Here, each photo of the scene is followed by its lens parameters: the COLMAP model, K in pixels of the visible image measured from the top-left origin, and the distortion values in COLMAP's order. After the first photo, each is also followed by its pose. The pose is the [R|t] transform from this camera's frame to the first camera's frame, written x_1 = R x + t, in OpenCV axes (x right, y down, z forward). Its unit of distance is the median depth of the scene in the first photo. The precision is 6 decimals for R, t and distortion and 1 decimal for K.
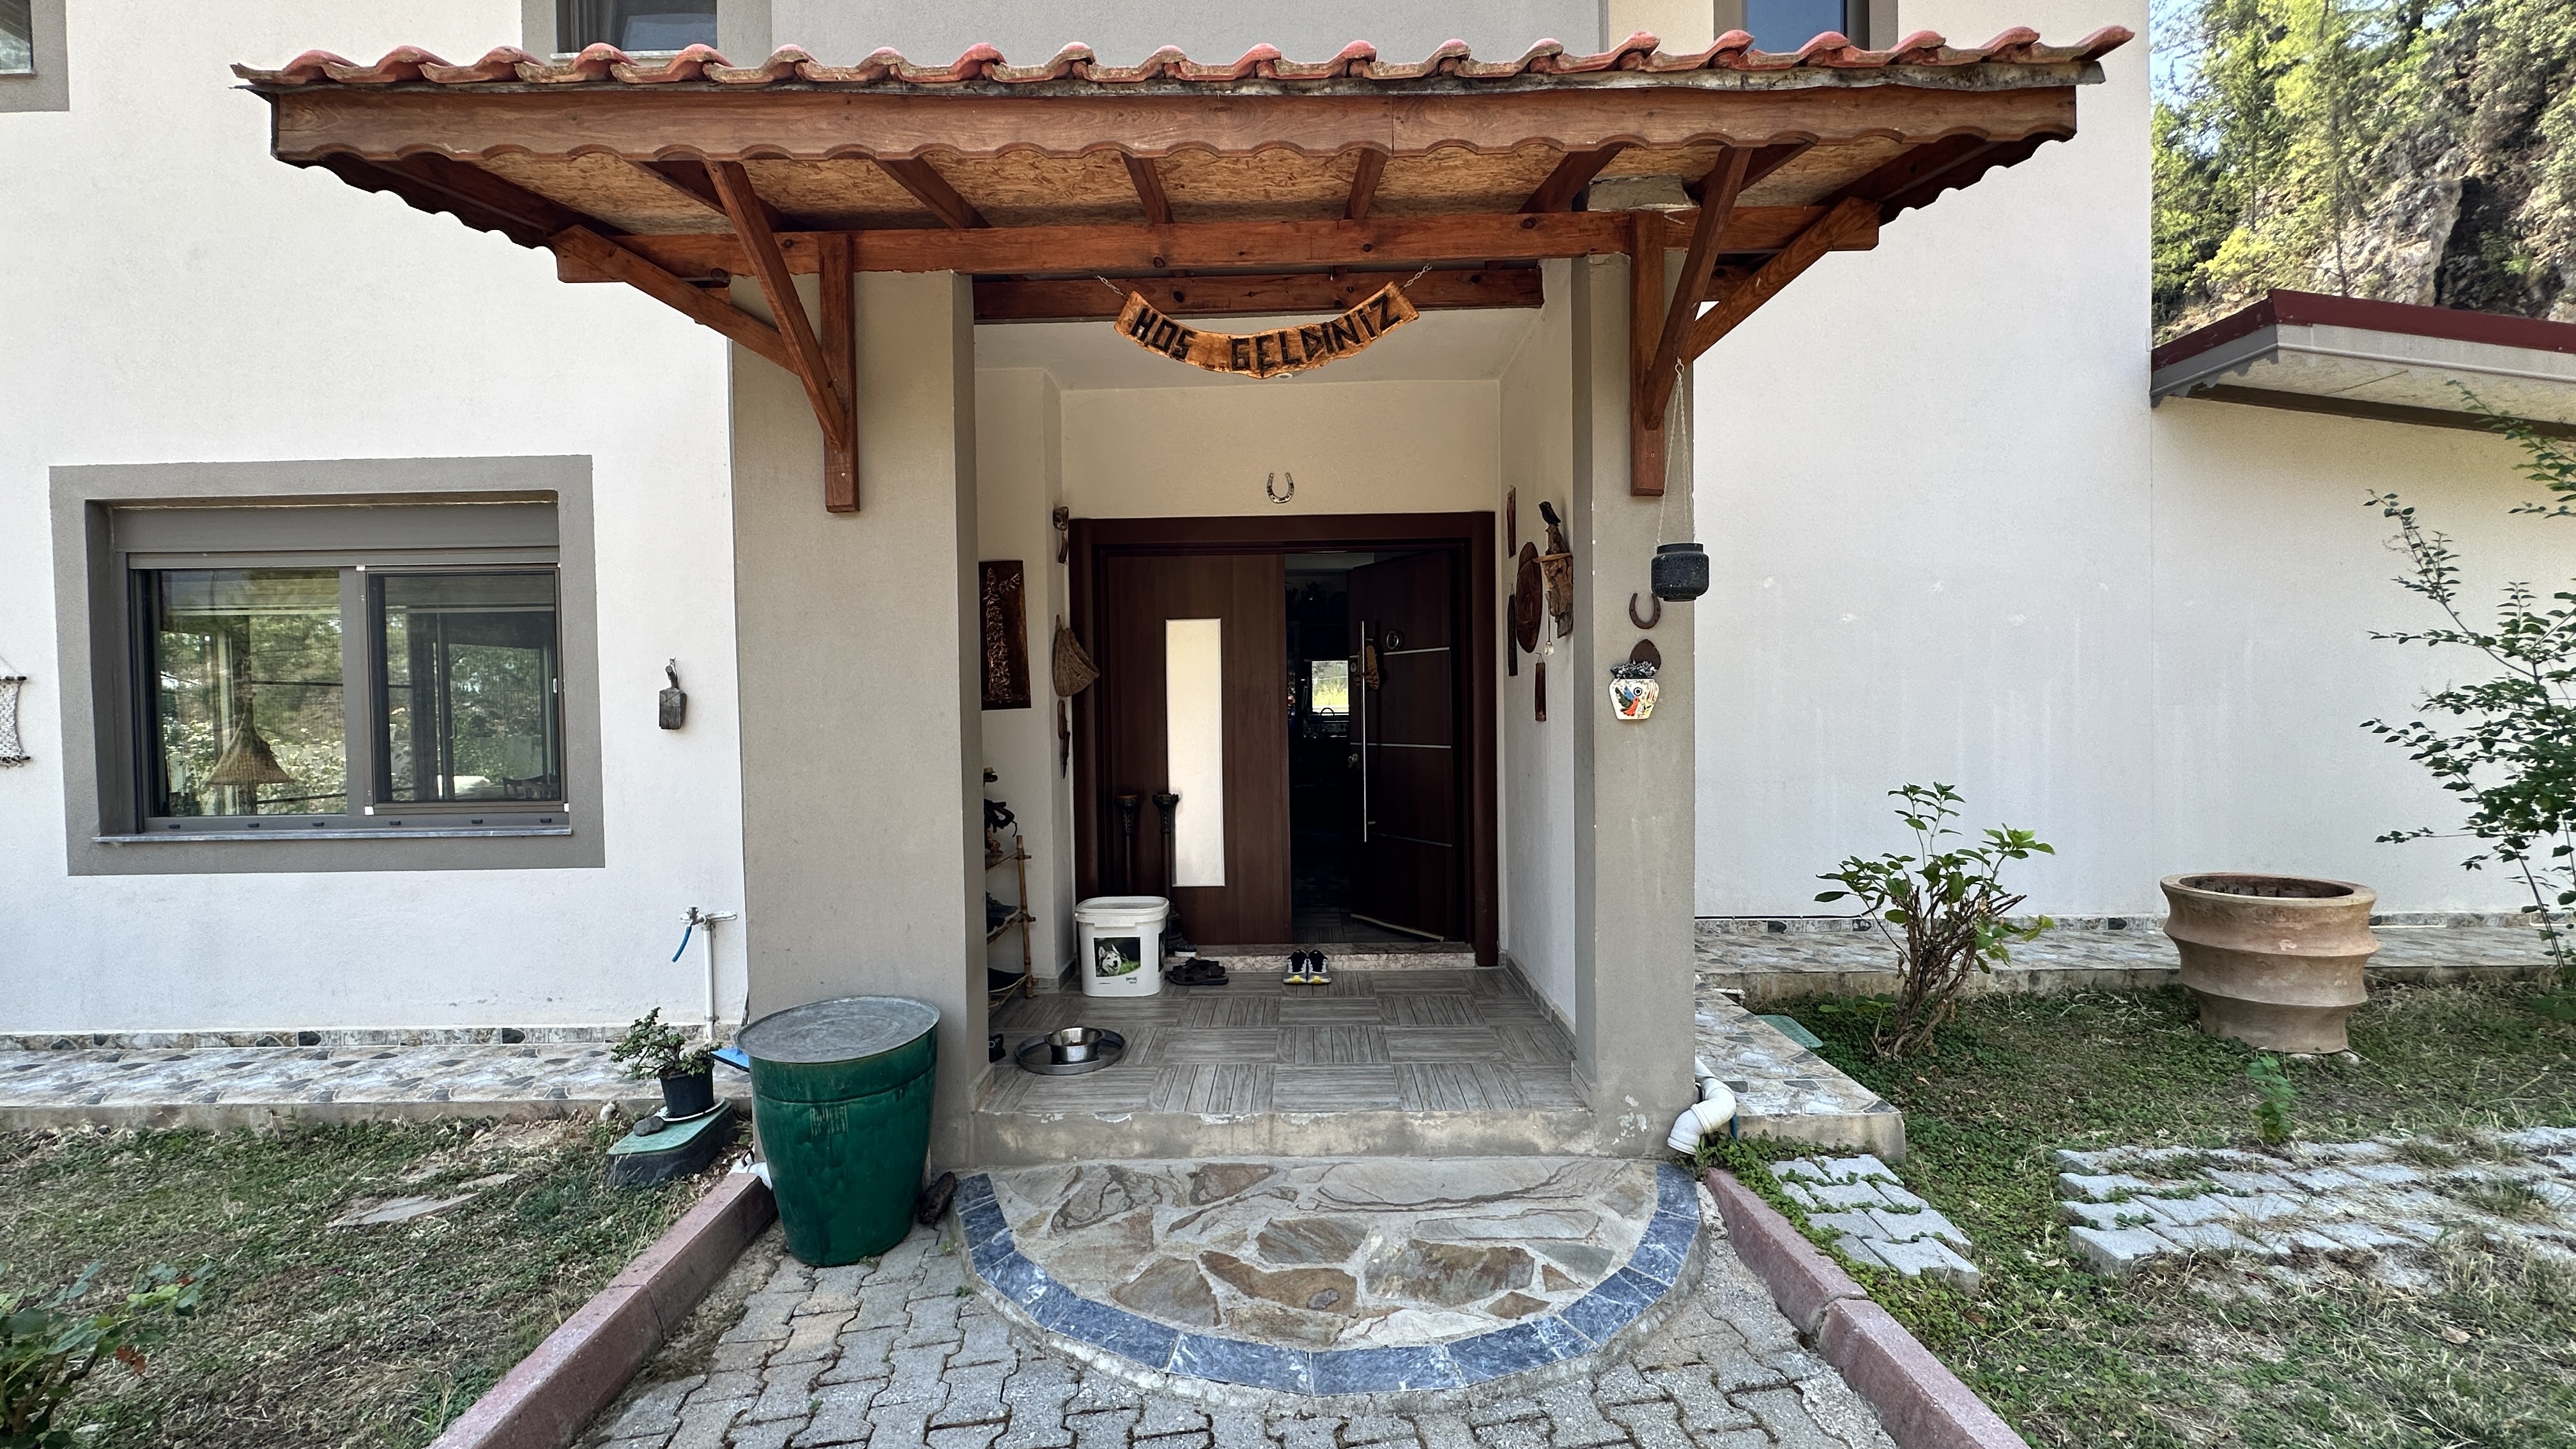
lens RADIAL K [[1032.5, 0, 1284.6], [0, 1032.5, 724.2], [0, 0, 1]] dist [-0.003622, 0.000918]
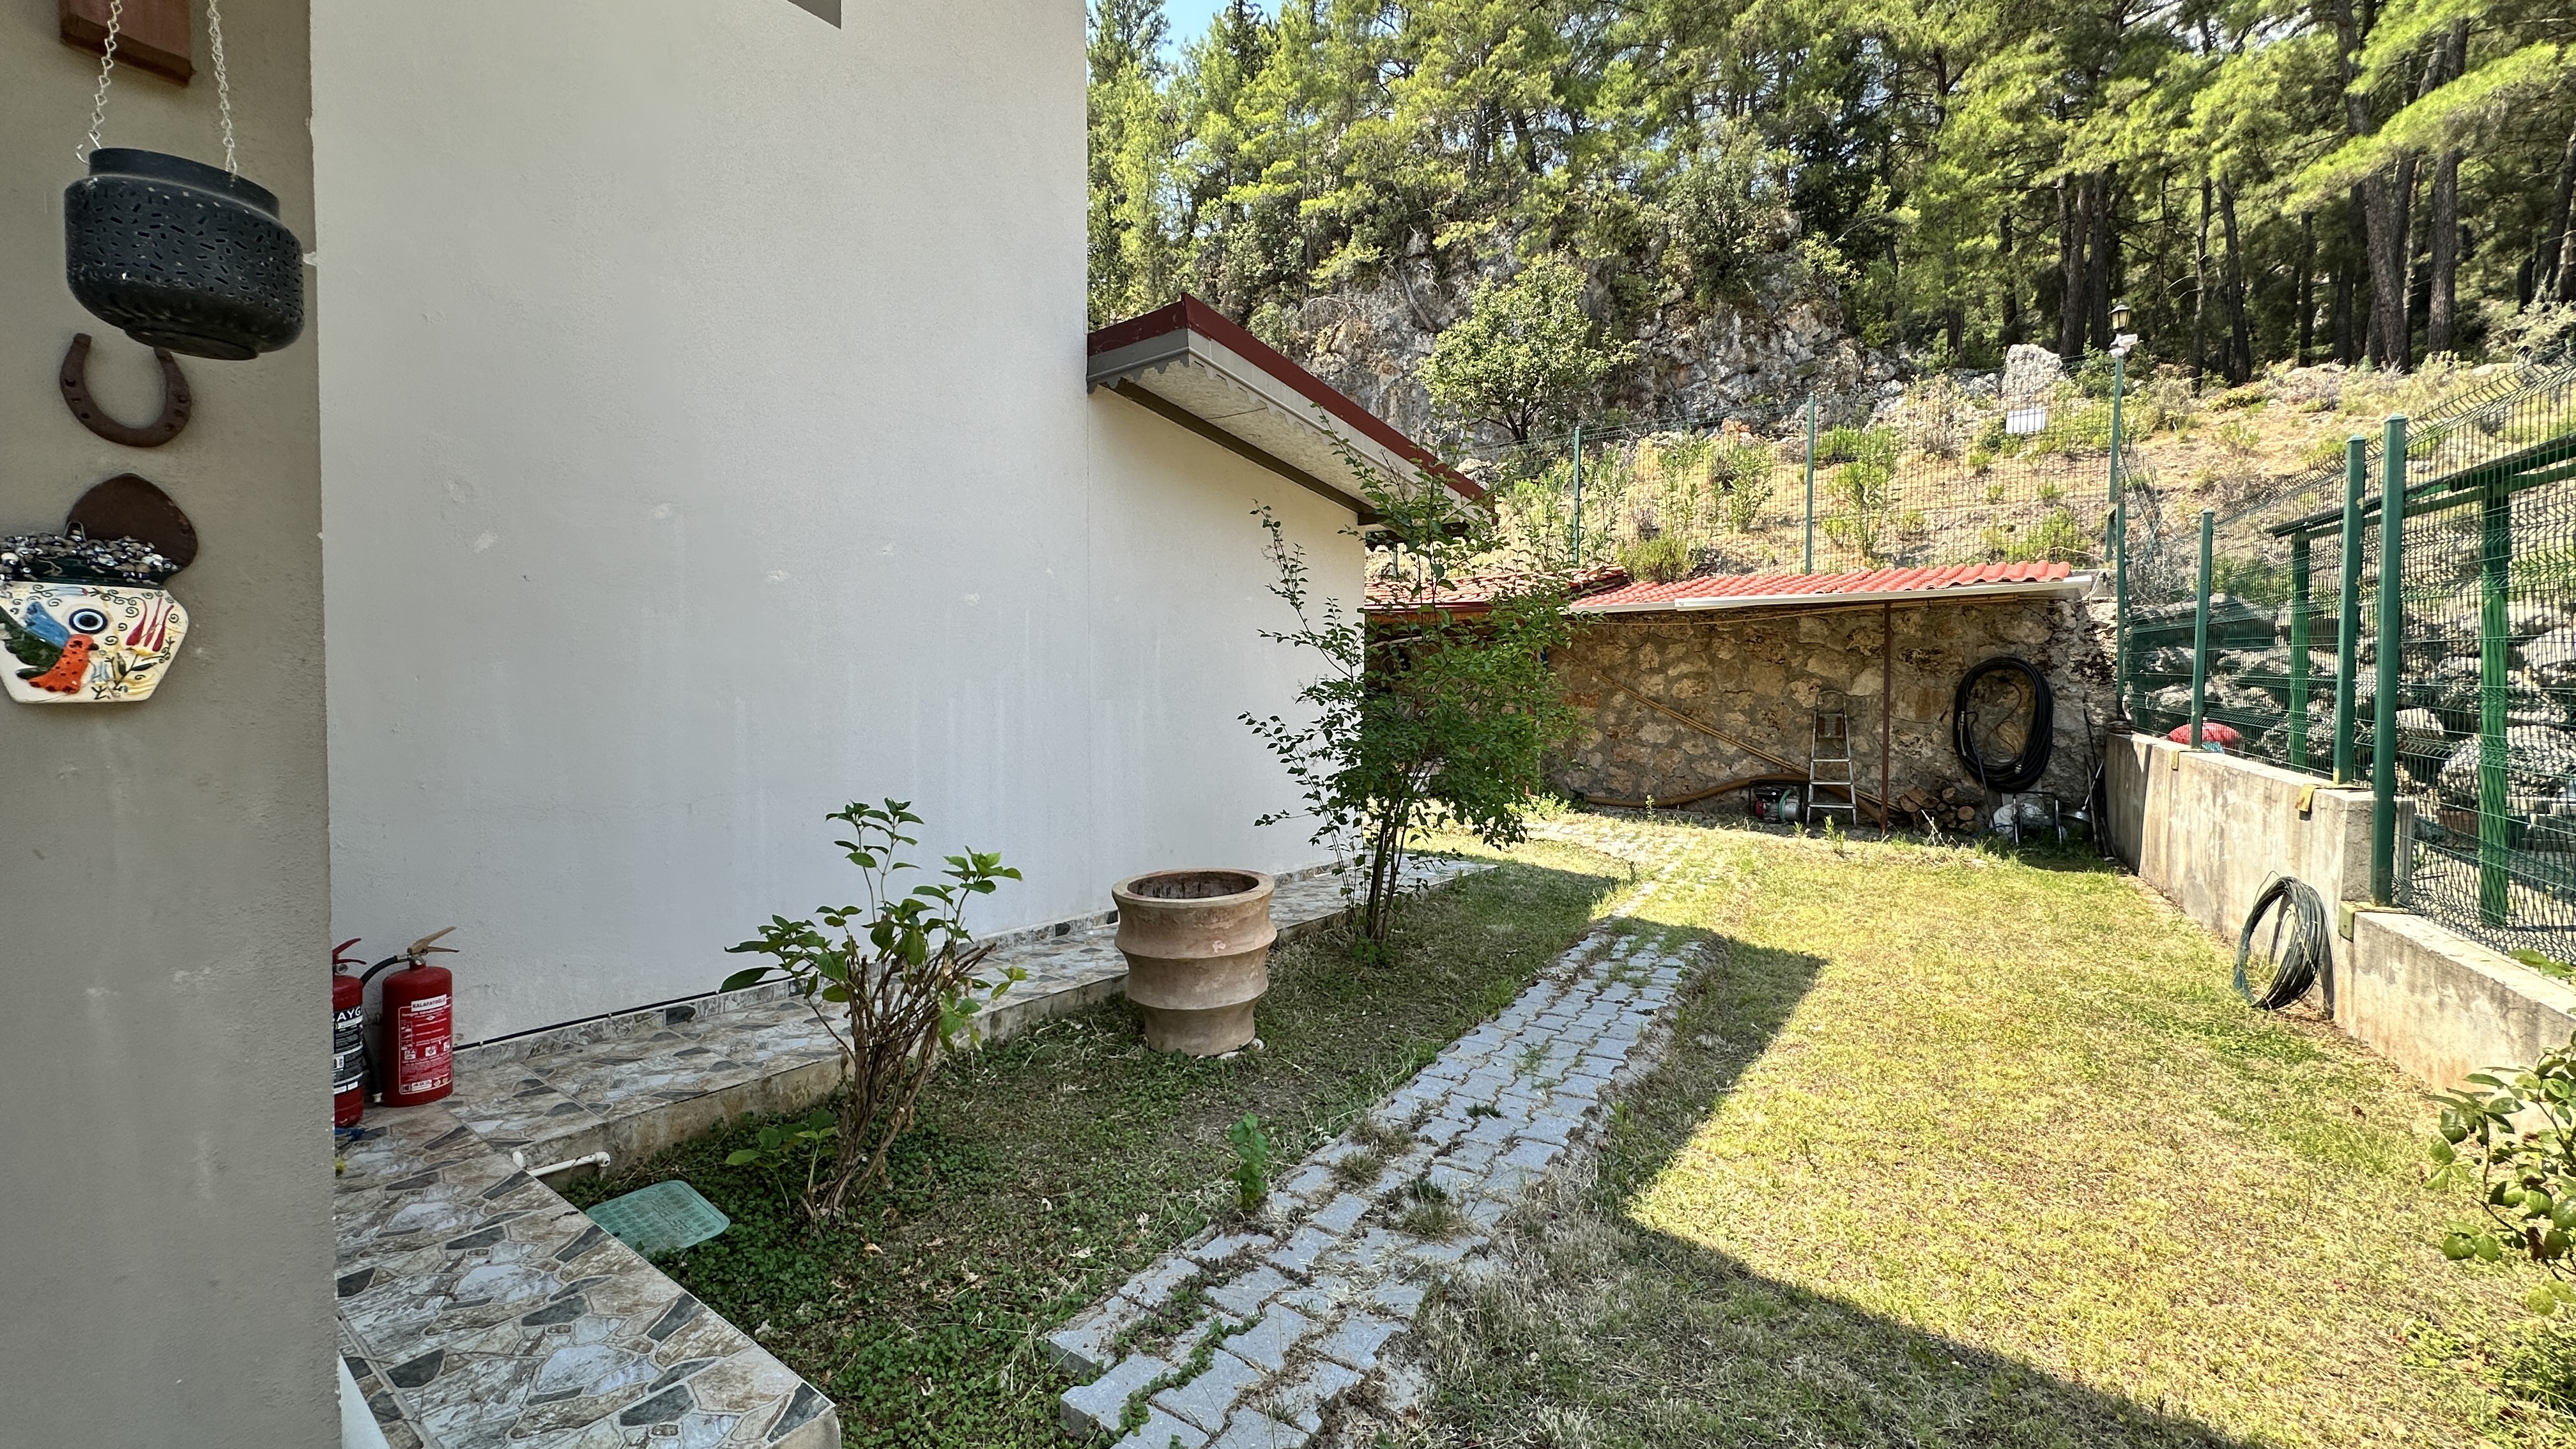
lens RADIAL K [[1032.5, 0, 1284.6], [0, 1032.5, 724.2], [0, 0, 1]] dist [-0.003622, 0.000918]
pose [[0.598886, -0.006405, 0.800809, 0.223005], [0.004518, 0.999979, 0.004620, 0.001812], [-0.800822, 0.000851, 0.598902, 0.349291]]
